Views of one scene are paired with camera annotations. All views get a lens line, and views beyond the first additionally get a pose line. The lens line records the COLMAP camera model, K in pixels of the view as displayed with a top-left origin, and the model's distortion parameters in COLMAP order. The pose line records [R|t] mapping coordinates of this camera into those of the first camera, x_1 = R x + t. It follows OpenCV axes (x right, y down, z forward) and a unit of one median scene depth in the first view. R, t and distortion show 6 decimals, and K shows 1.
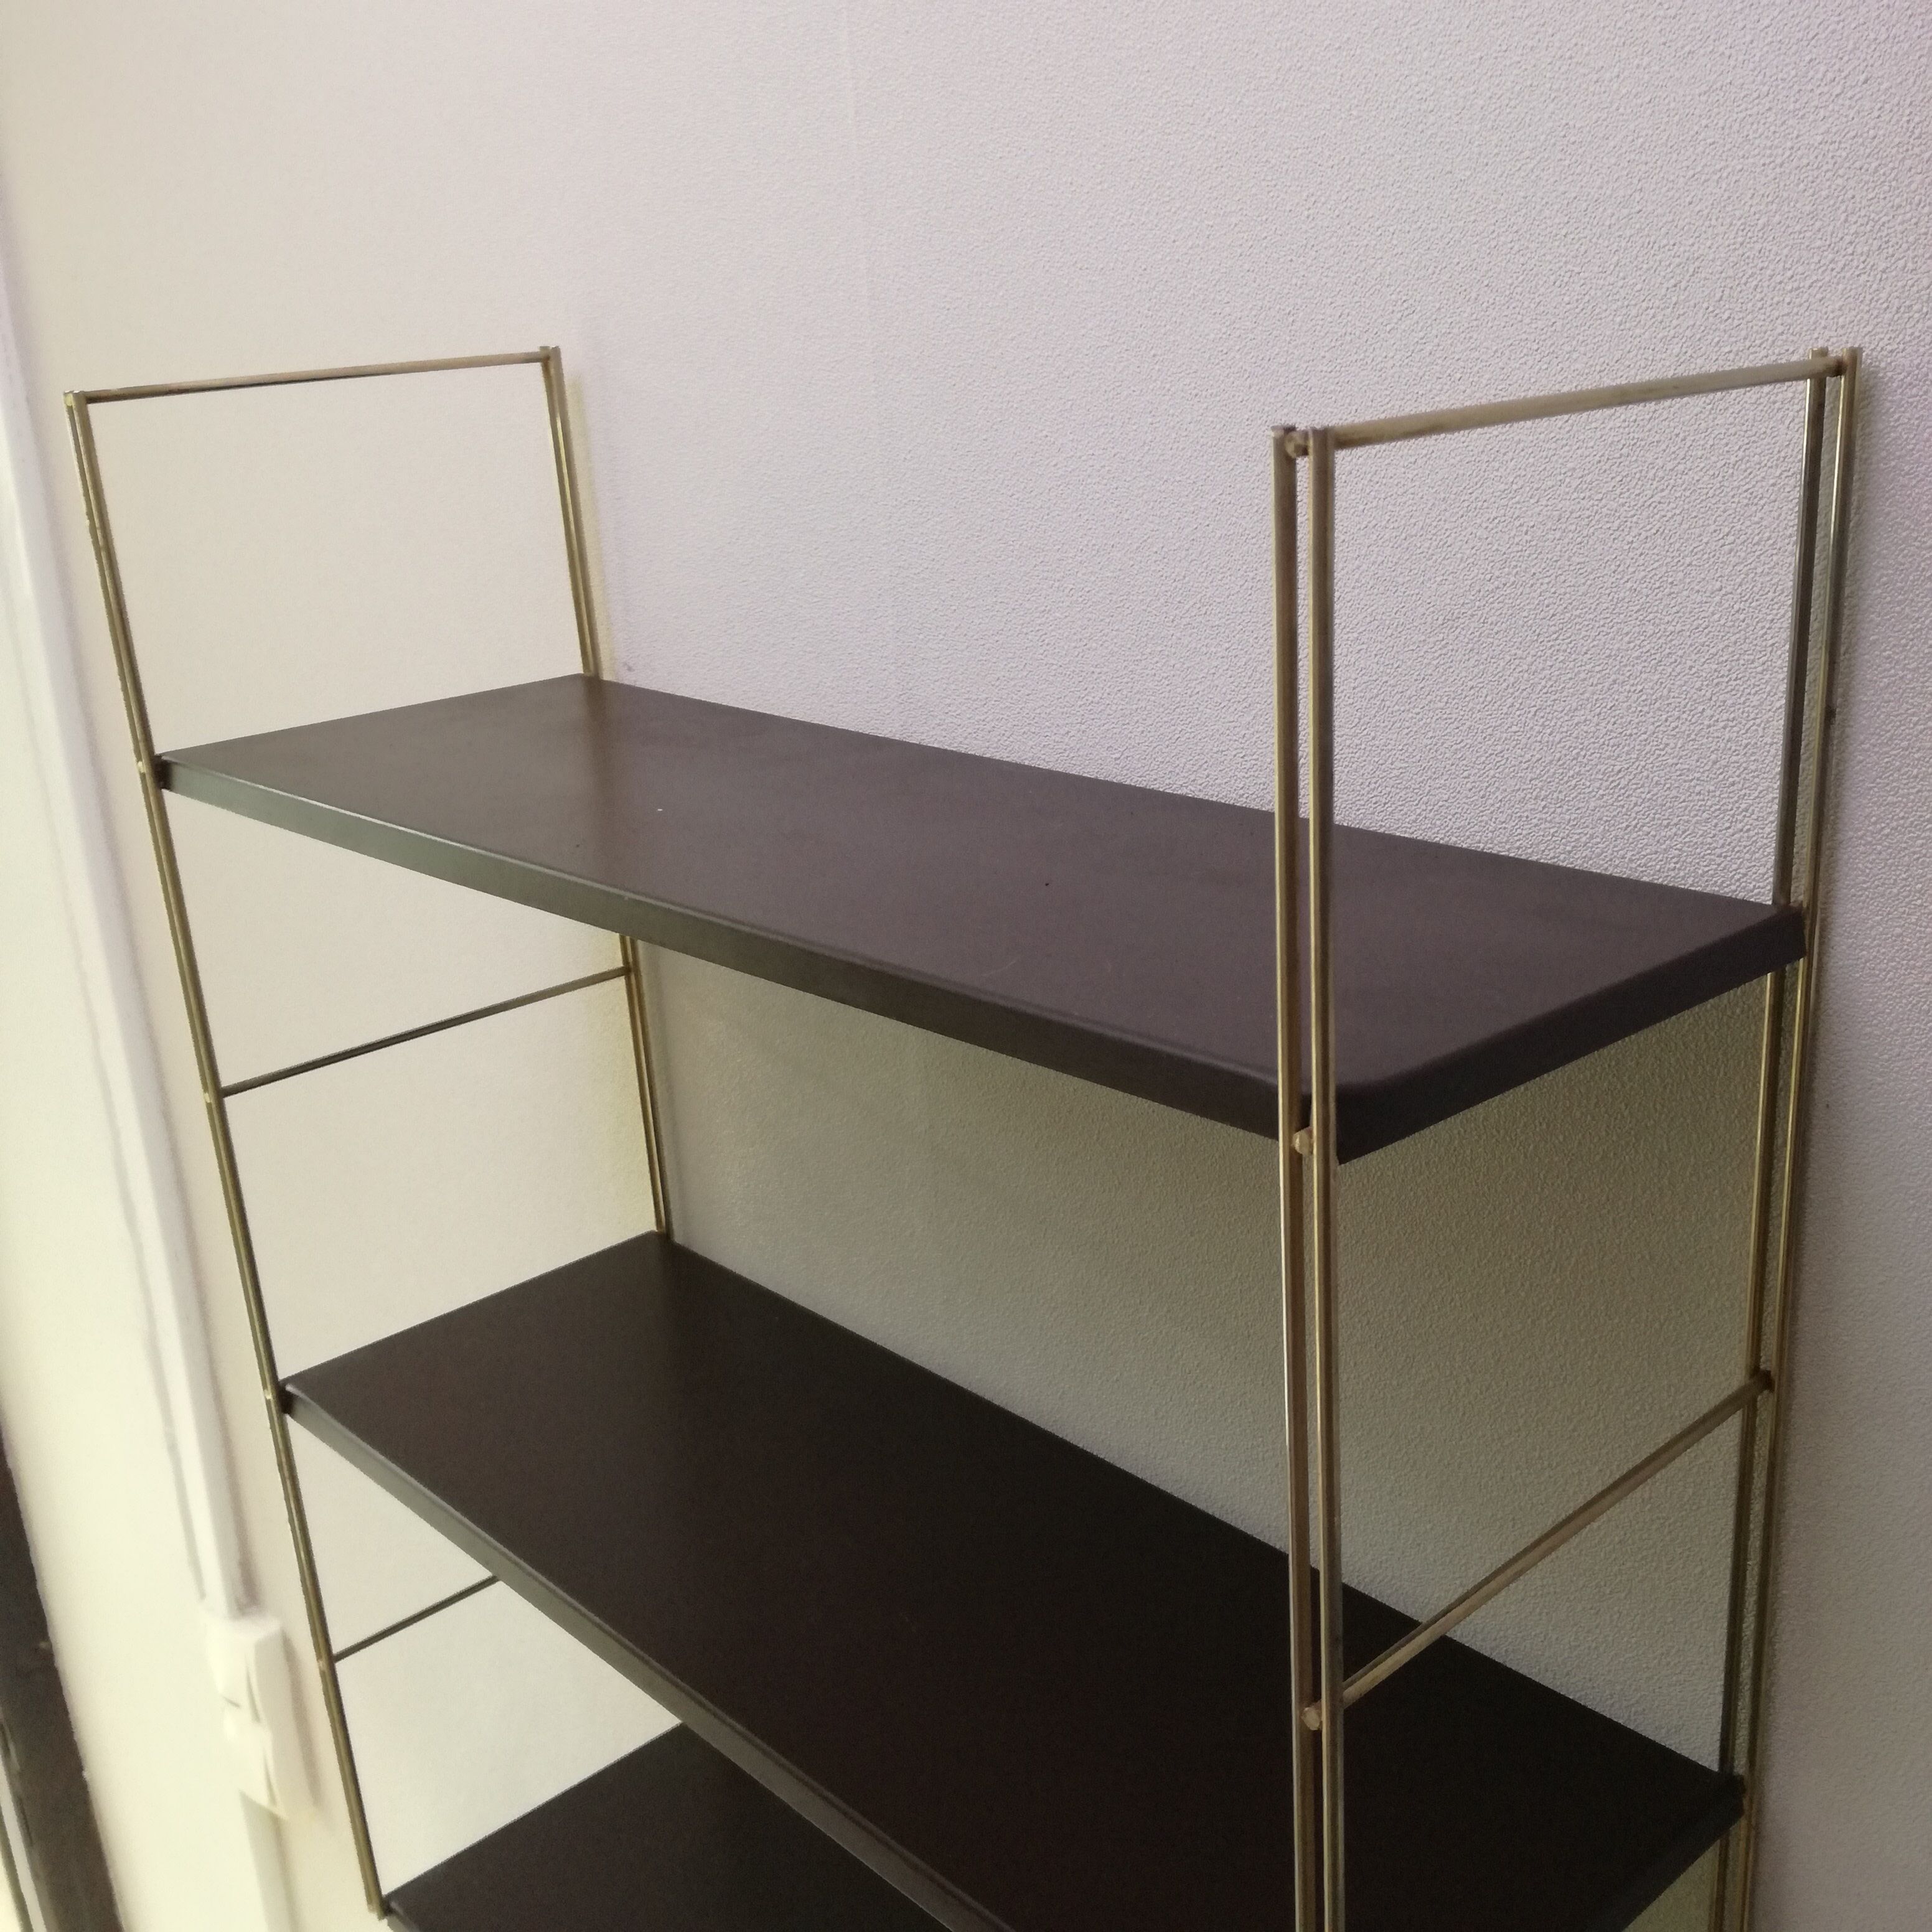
lens RADIAL K [[2096.5, 0, 979.7], [0, 2096.5, 962.2], [0, 0, 1]] dist [0.006413, 0.000000]
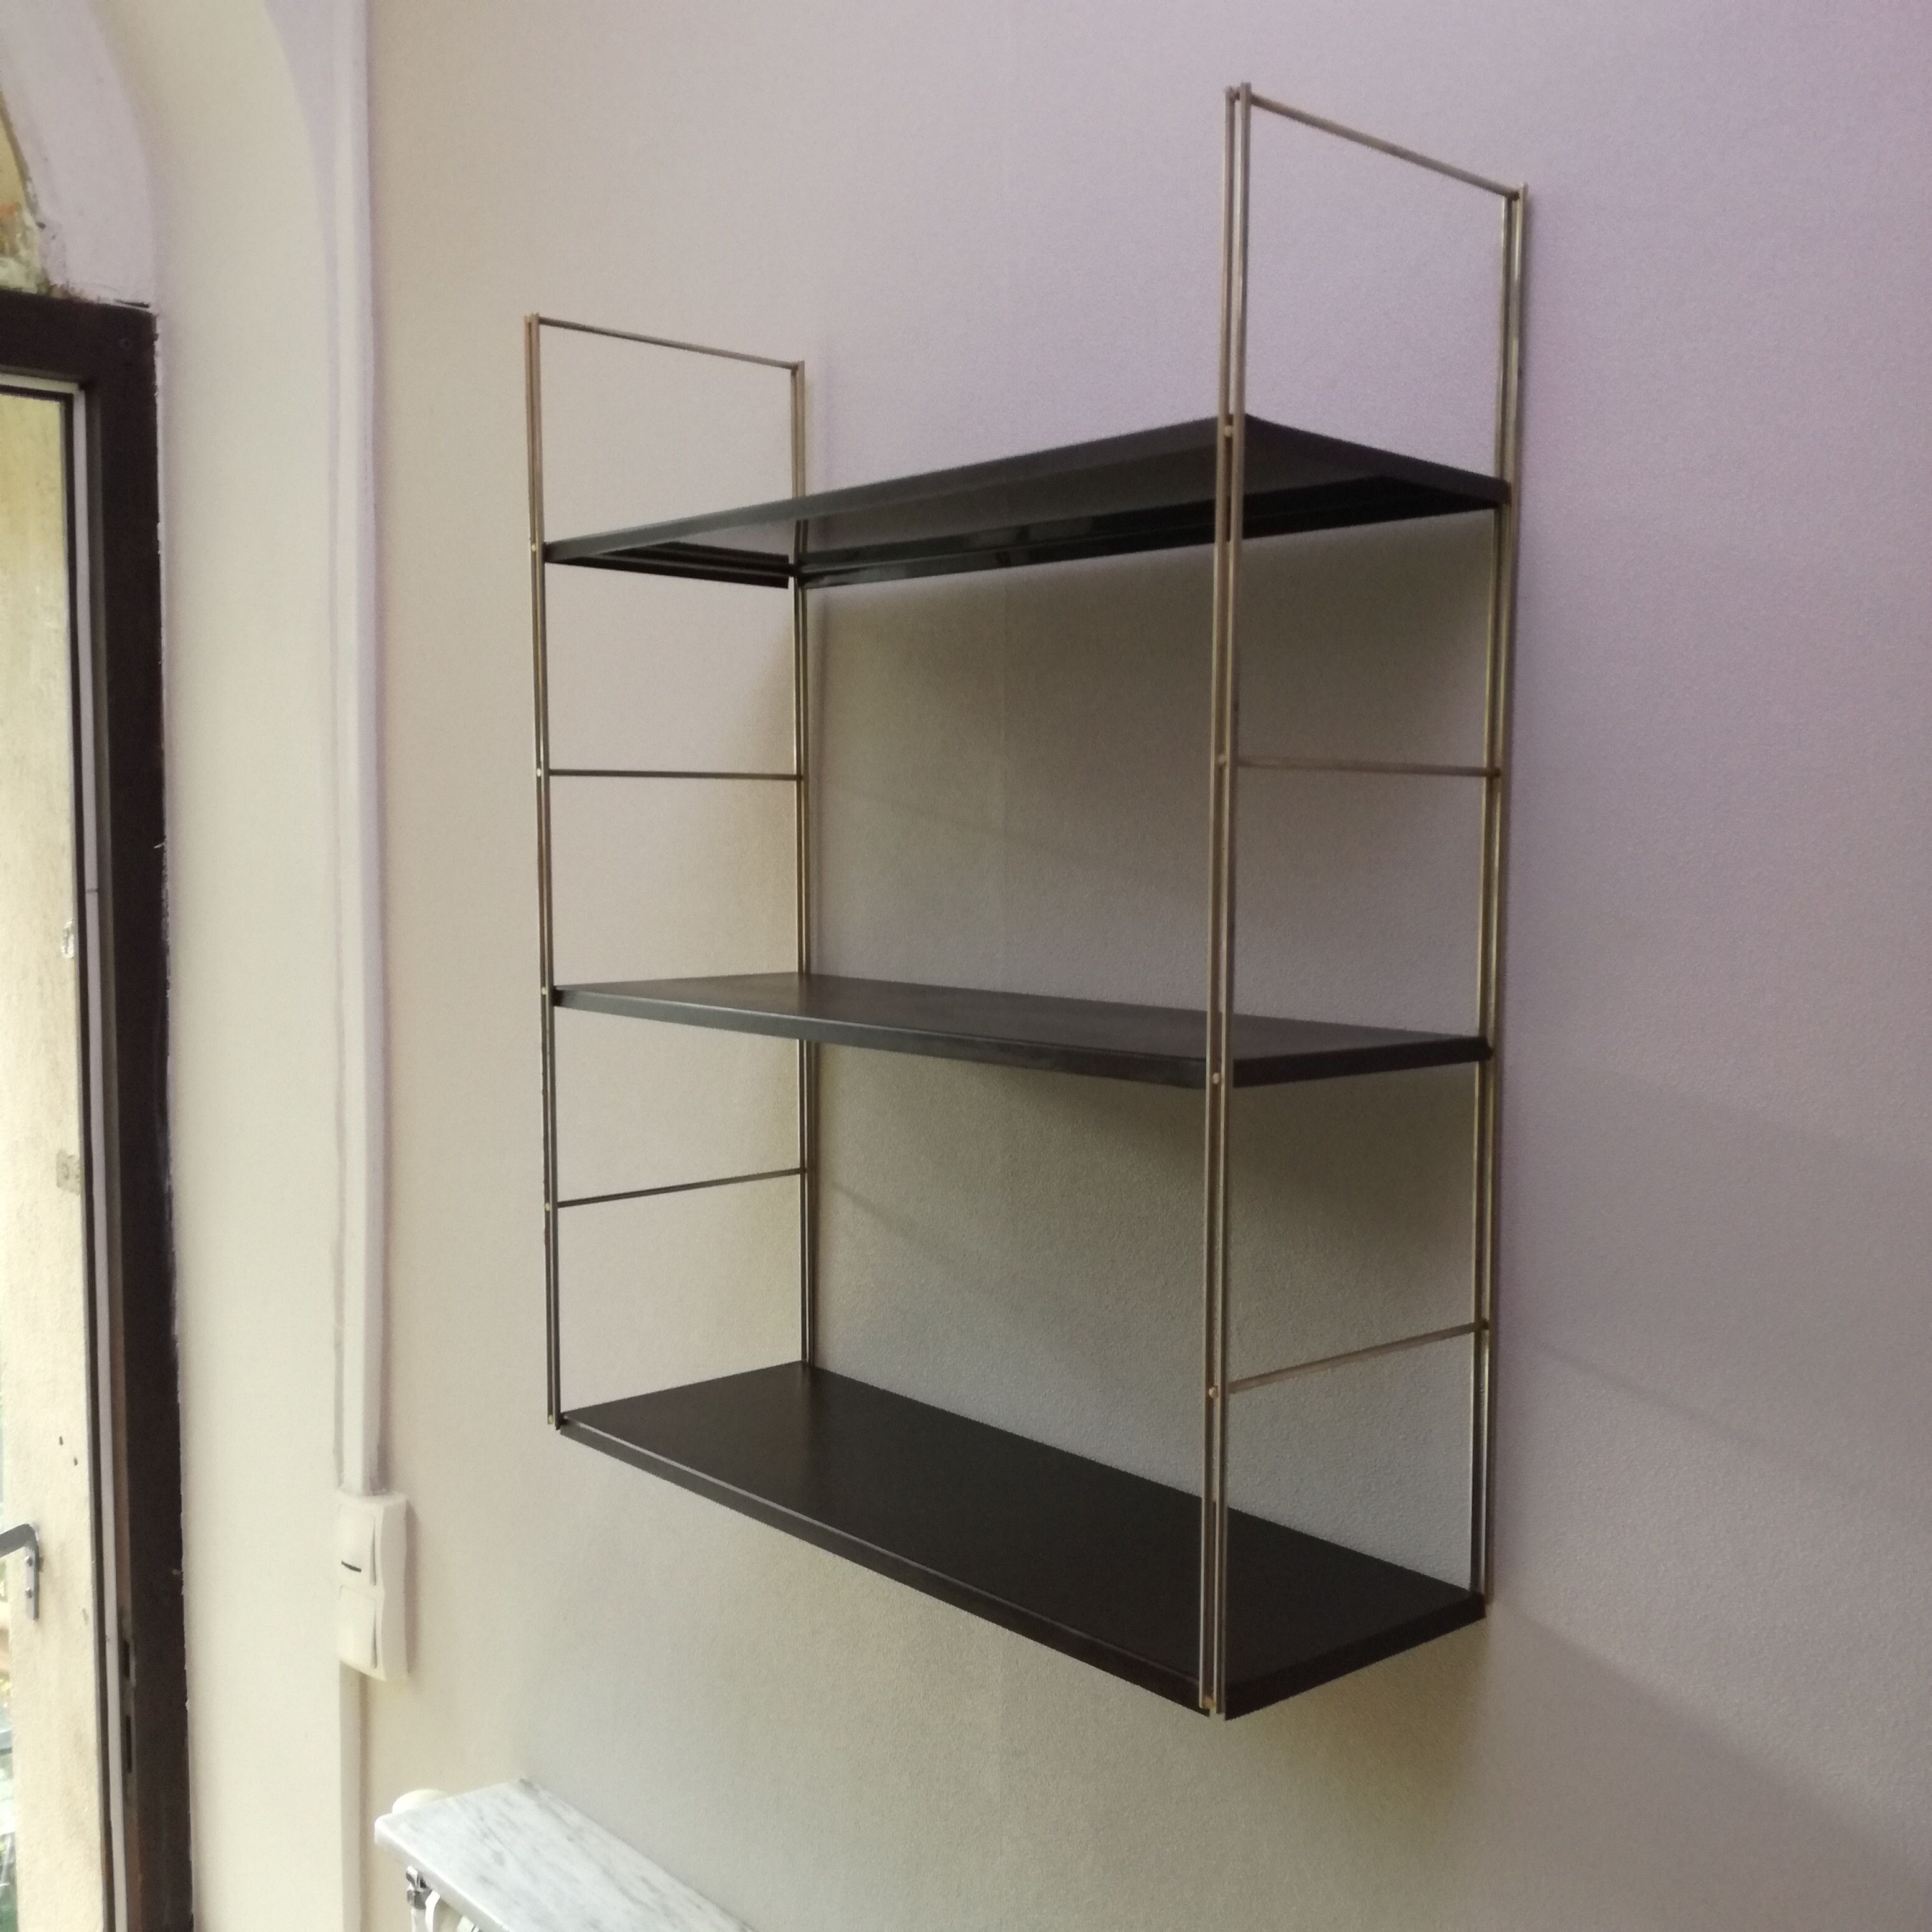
lens RADIAL K [[2096.5, 0, 956.2], [0, 2096.5, 971.7], [0, 0, 1]] dist [0.006413, 0.000000]
pose [[0.997465, 0.066215, -0.026051, -0.013083], [-0.070621, 0.966026, -0.248610, 0.538768], [0.008704, 0.249820, 0.968253, -0.422023]]
